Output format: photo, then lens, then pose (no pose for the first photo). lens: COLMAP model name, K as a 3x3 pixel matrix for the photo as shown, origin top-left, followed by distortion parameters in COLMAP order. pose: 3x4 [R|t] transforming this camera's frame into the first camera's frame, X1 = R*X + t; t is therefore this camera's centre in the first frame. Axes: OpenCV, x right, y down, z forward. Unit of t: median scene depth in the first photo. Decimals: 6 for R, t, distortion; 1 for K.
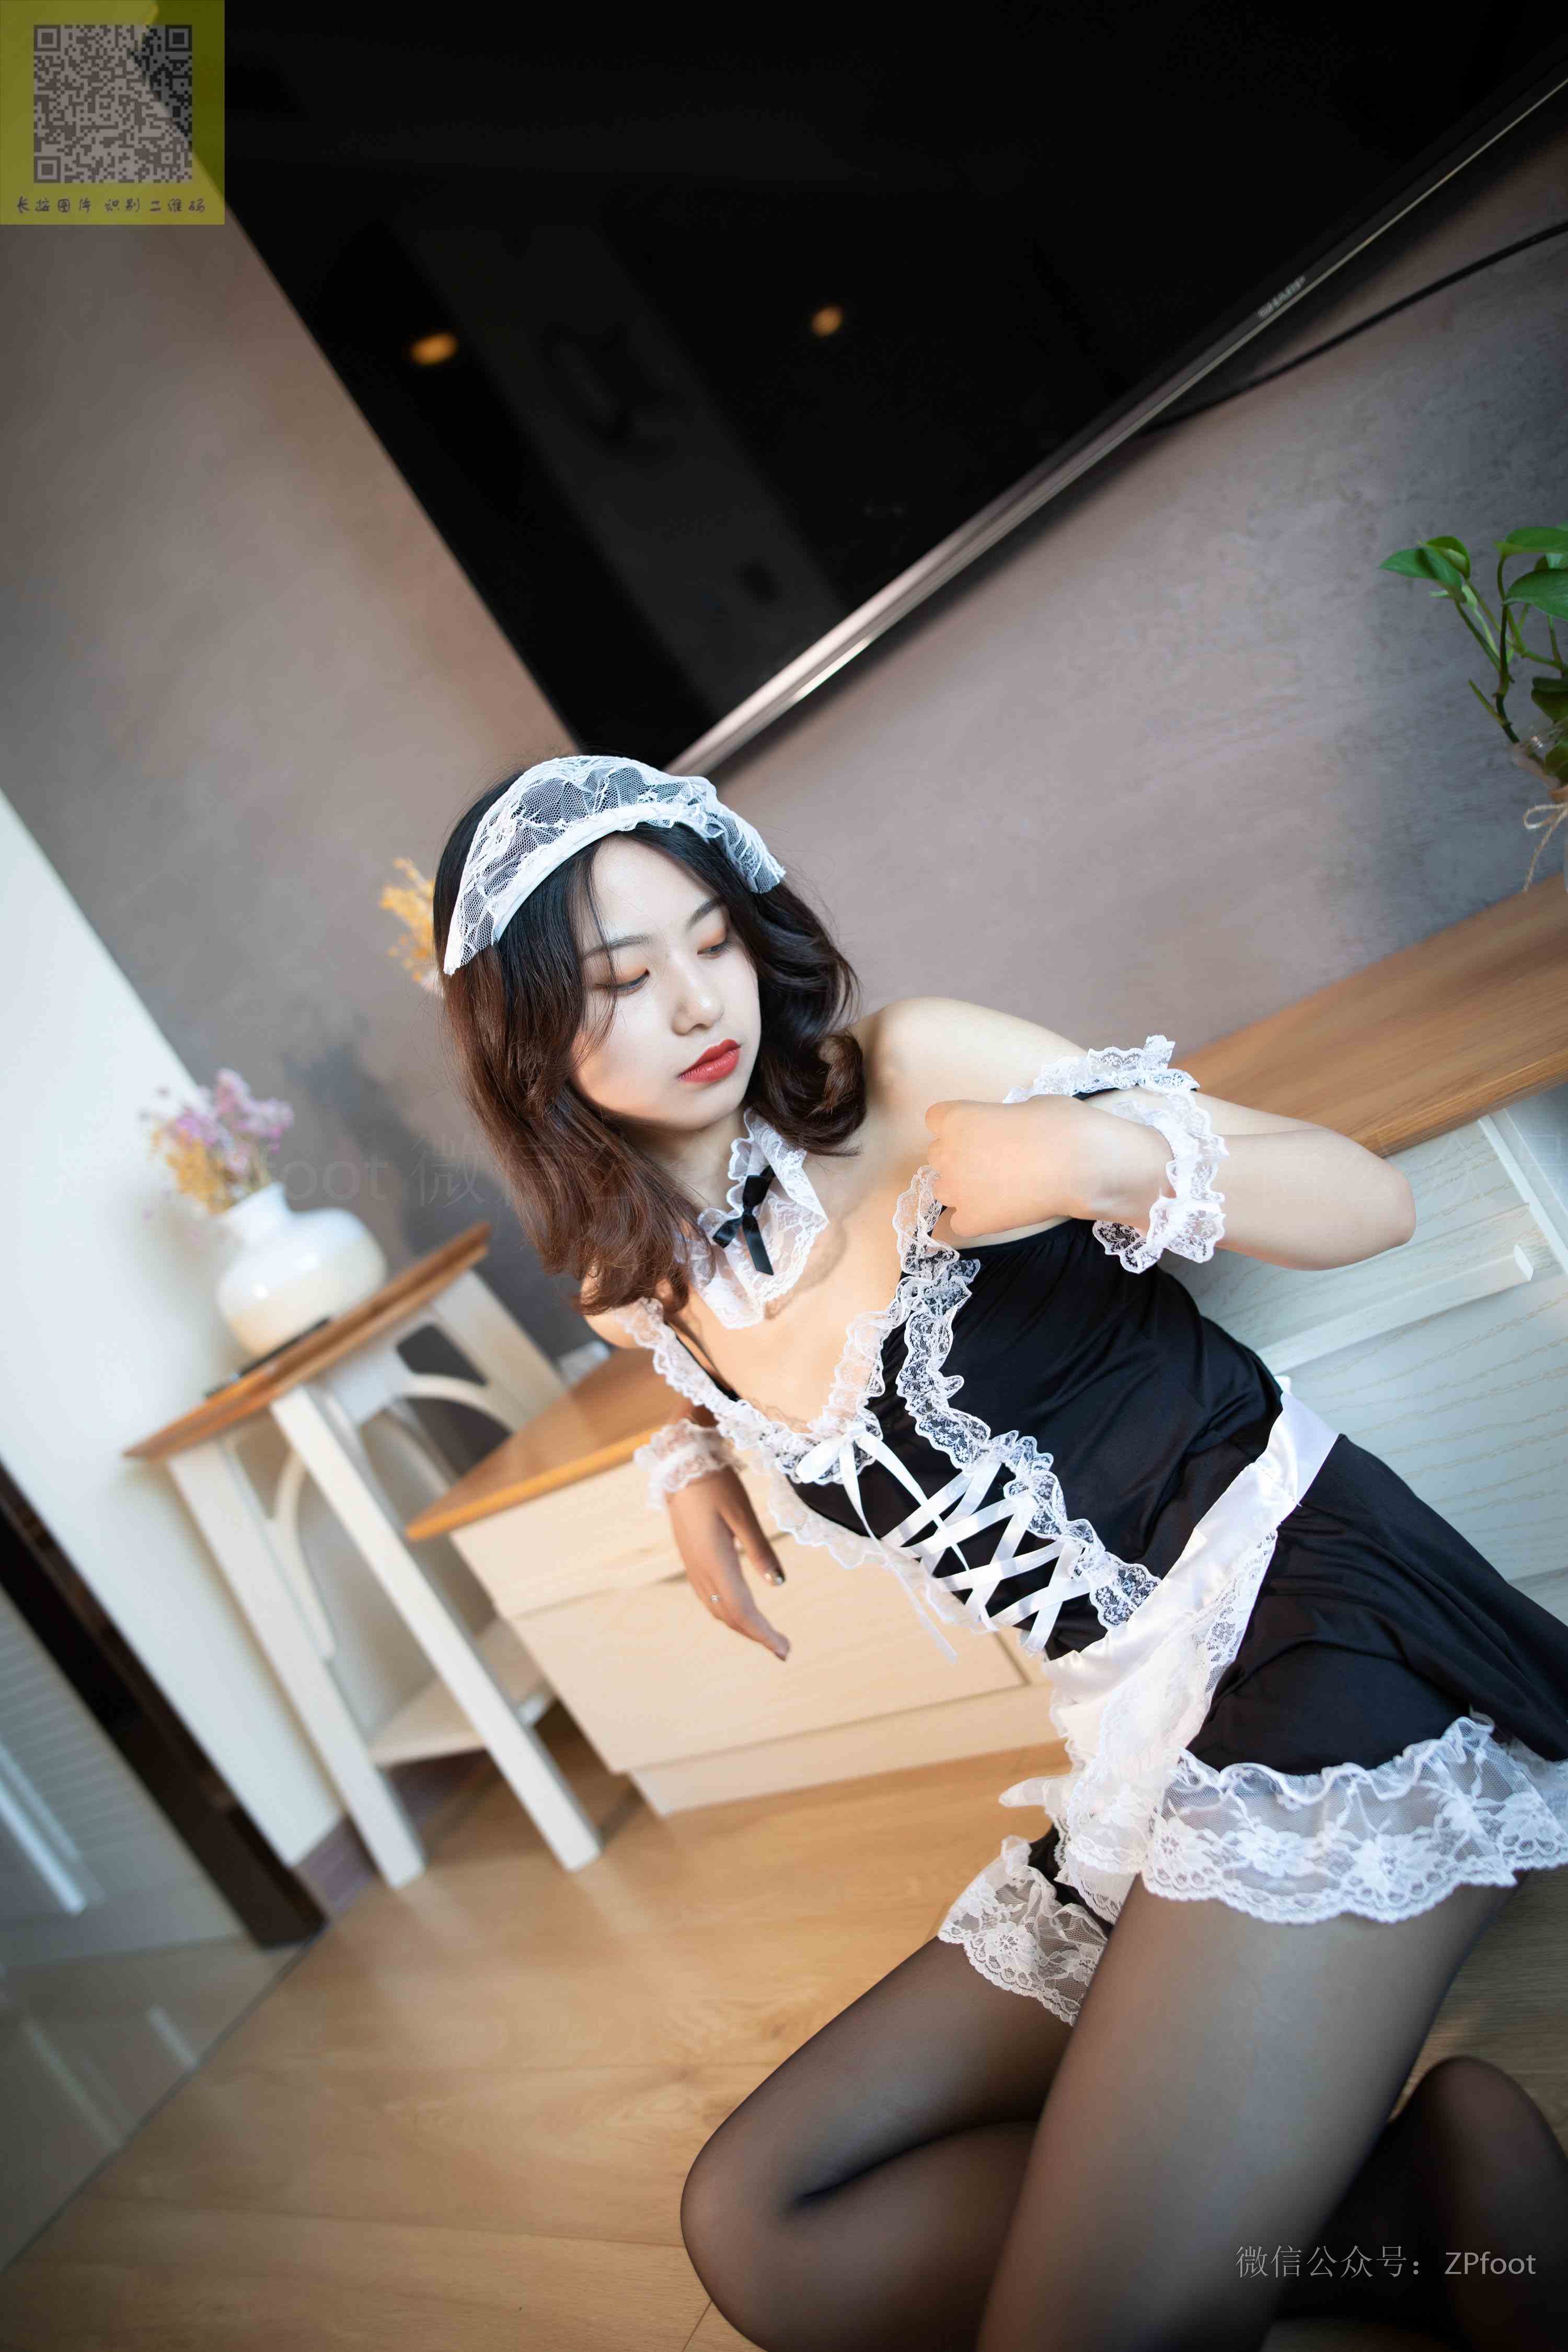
lens RADIAL K [[1648.5, 0, 777.2], [0, 1648.5, 1163.5], [0, 0, 1]] dist [-0.048075, 0.041515]
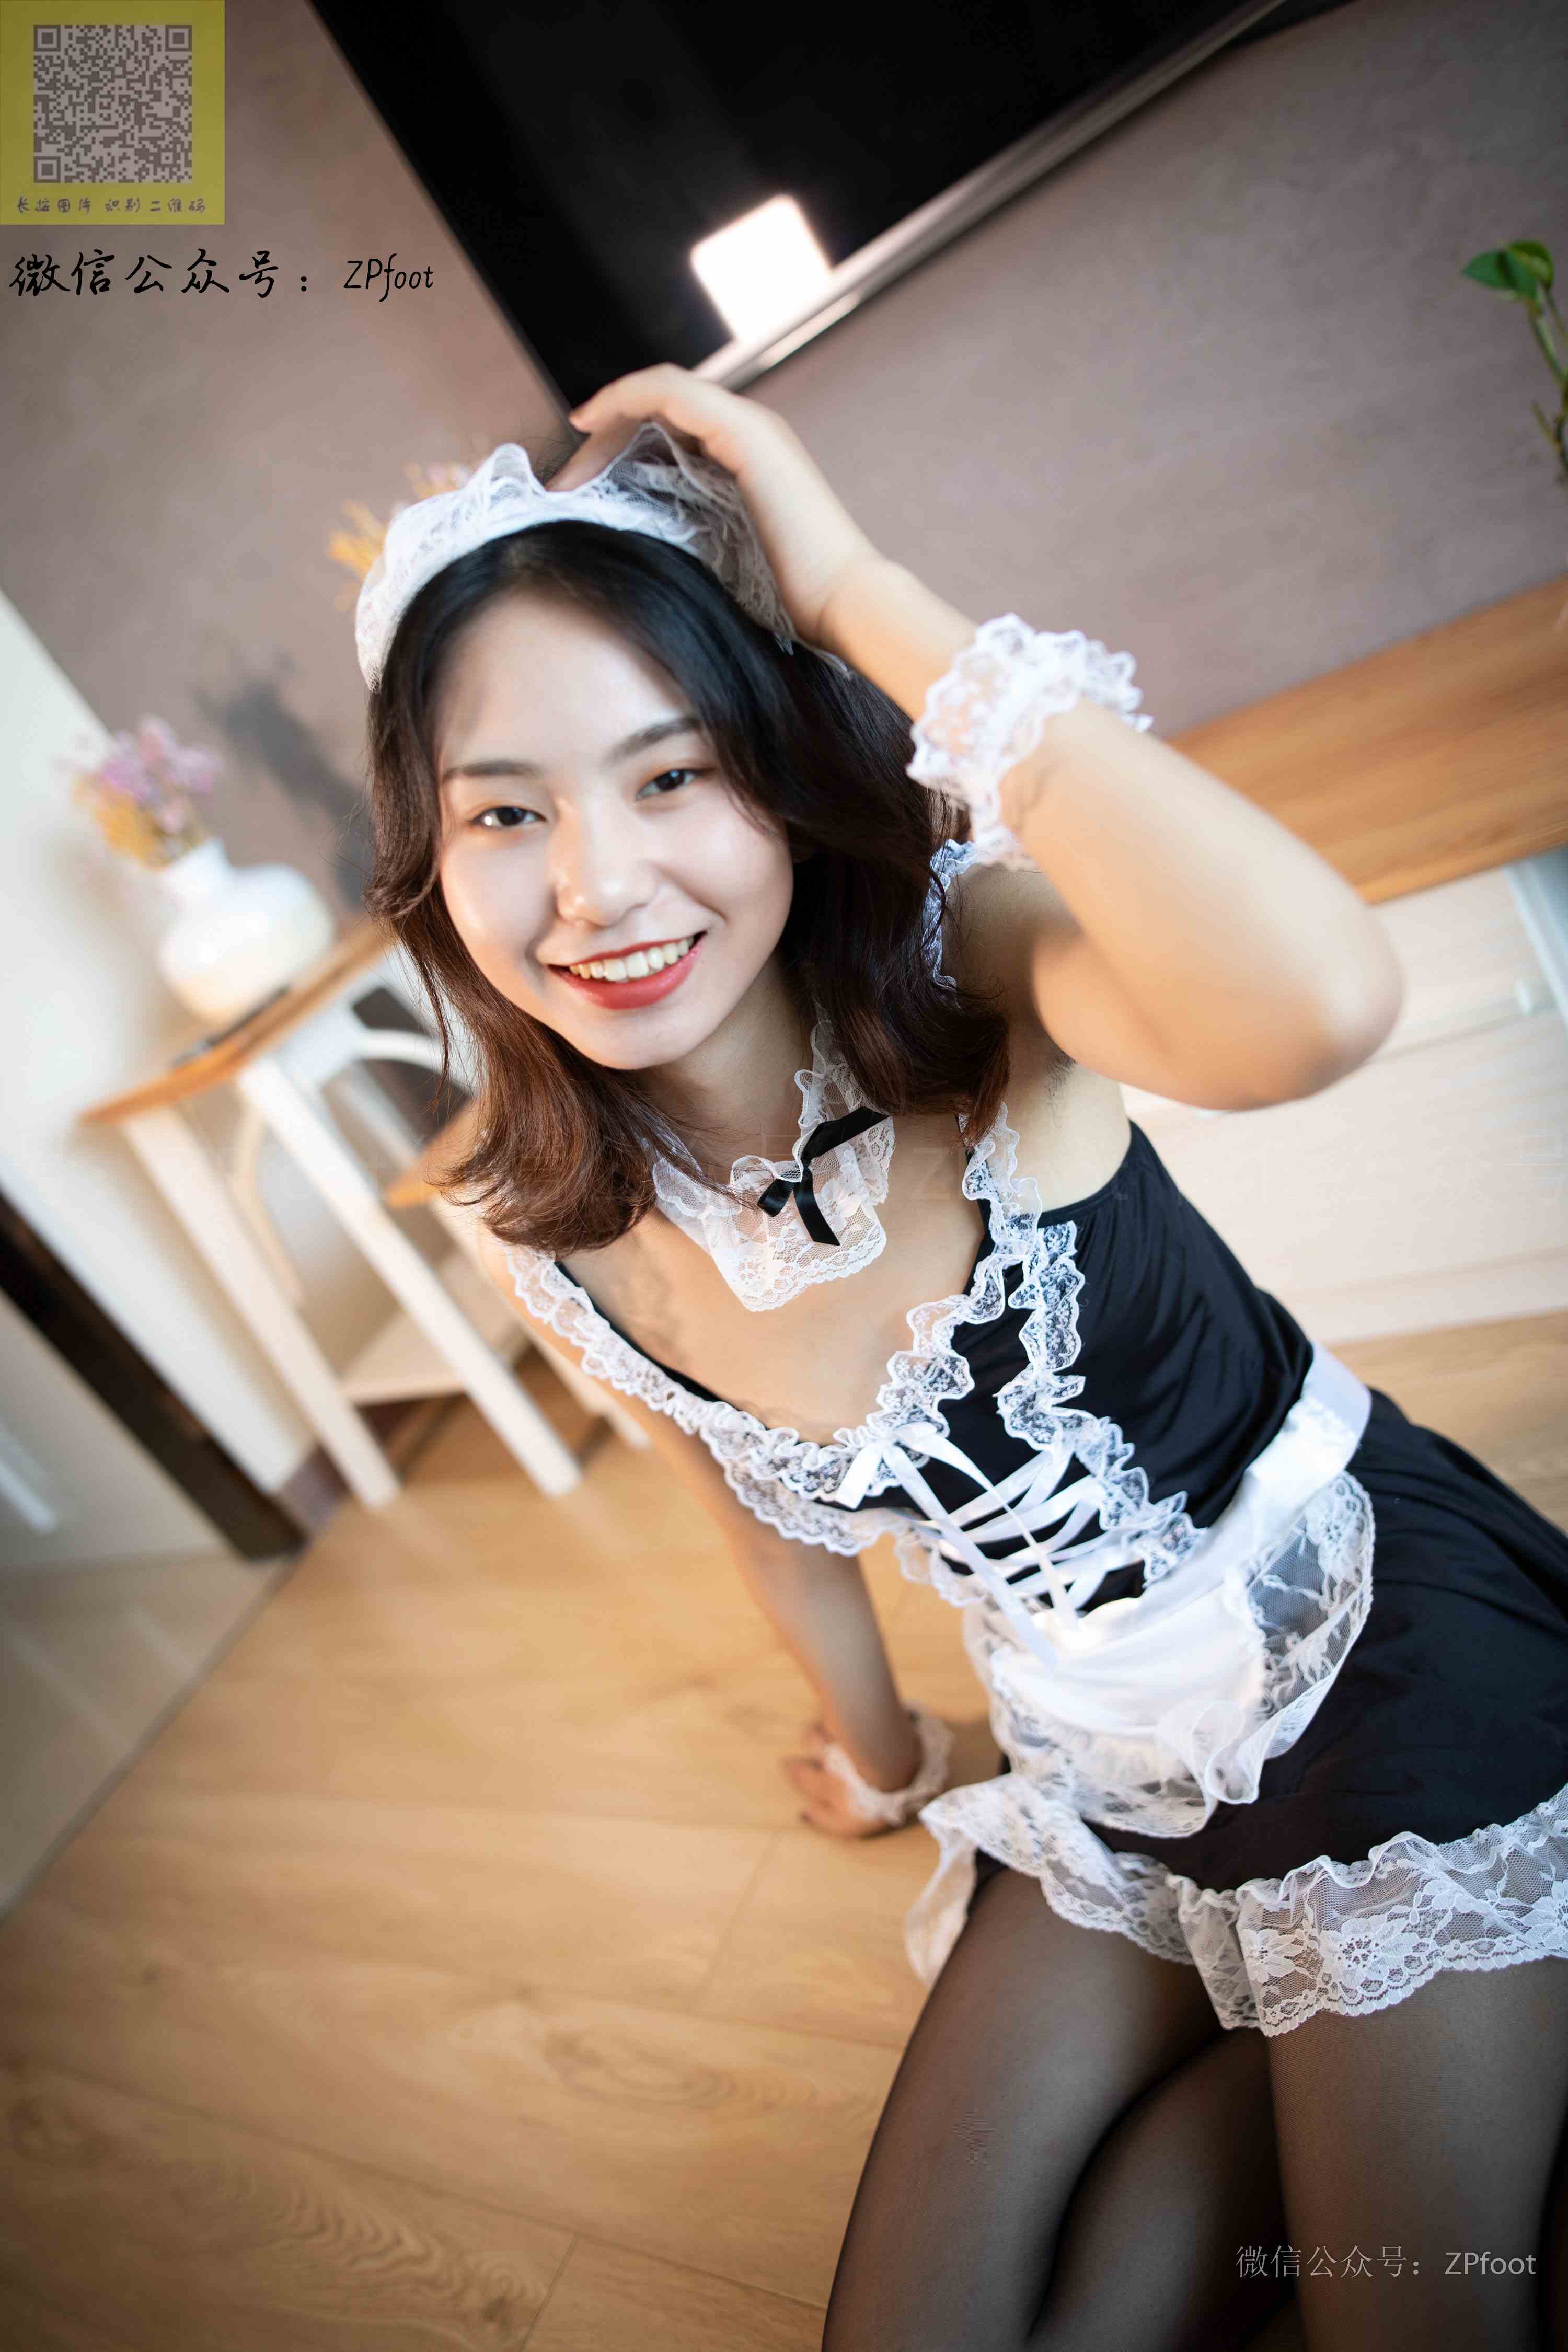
lens RADIAL K [[1648.5, 0, 782.7], [0, 1648.5, 1171.8], [0, 0, 1]] dist [-0.048075, 0.041515]
pose [[0.994929, -0.010914, 0.099985, -0.085203], [-0.015111, 0.966591, 0.255877, -0.060787], [-0.099437, -0.256091, 0.961525, -0.009953]]
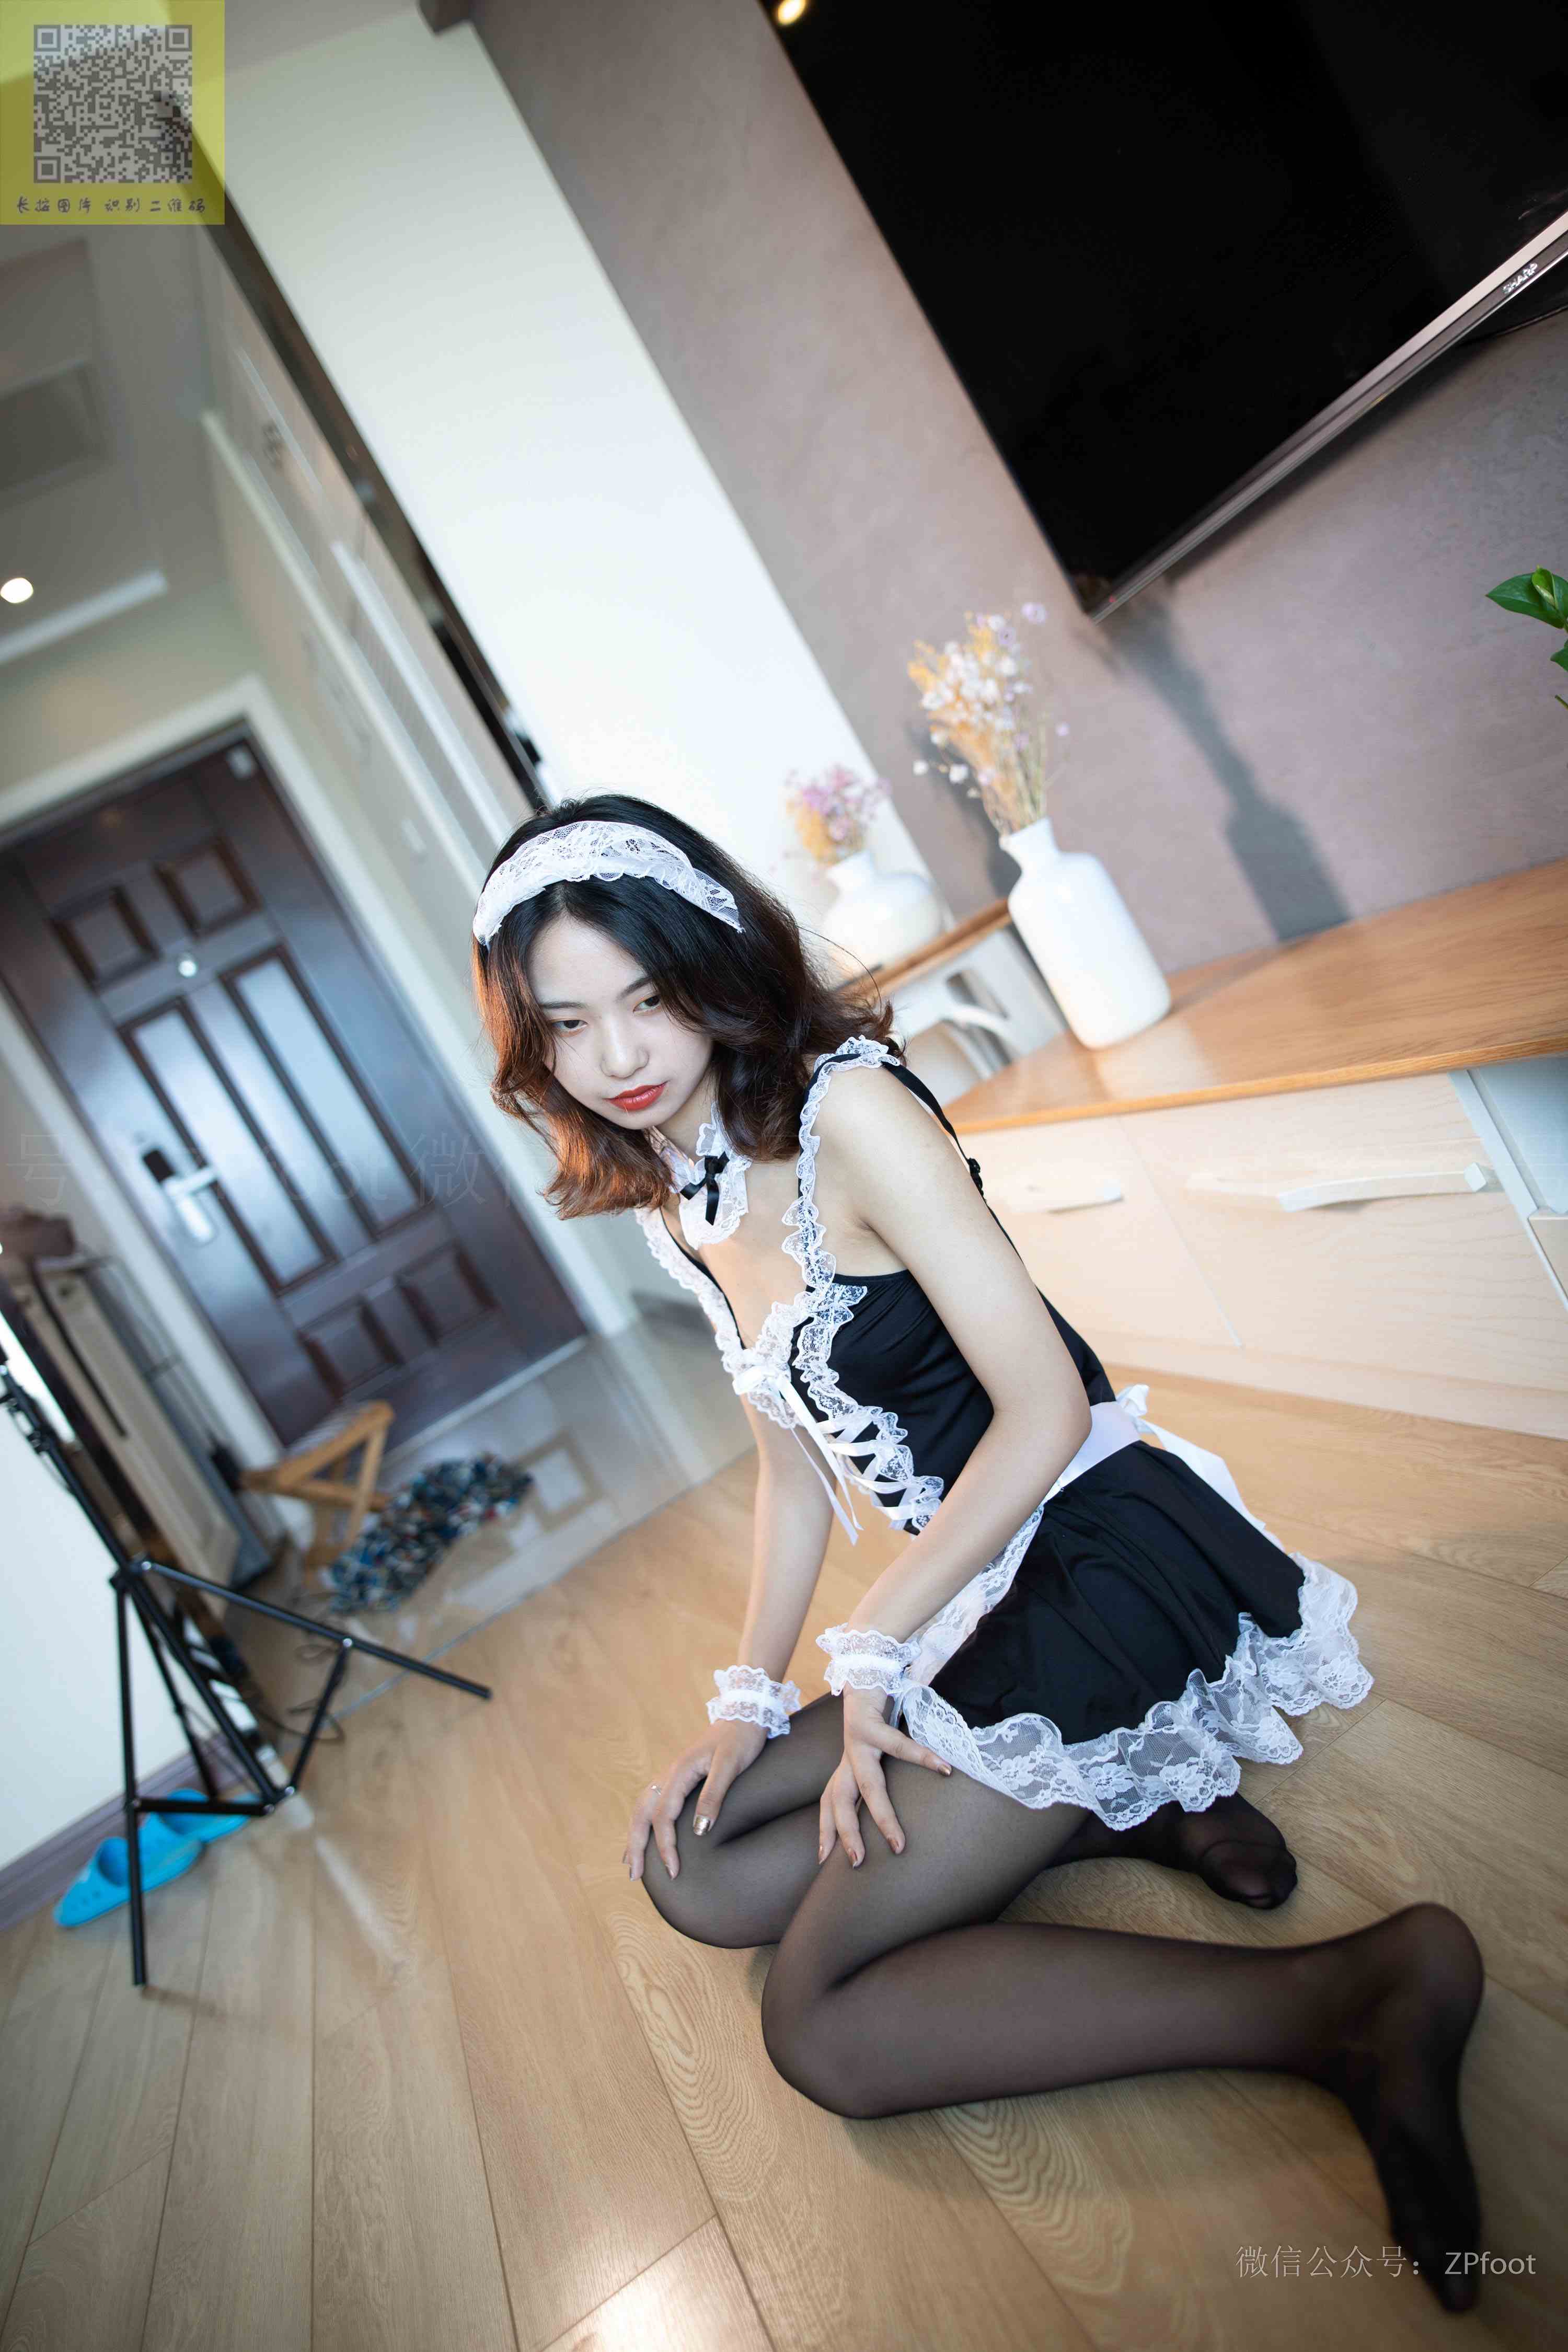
lens RADIAL K [[1648.5, 0, 778.0], [0, 1648.5, 1178.3], [0, 0, 1]] dist [-0.048075, 0.041515]
pose [[0.858731, 0.199554, -0.471974, 0.376524], [-0.024300, 0.935878, 0.351485, -0.245674], [0.511851, -0.290362, 0.808516, -0.224725]]
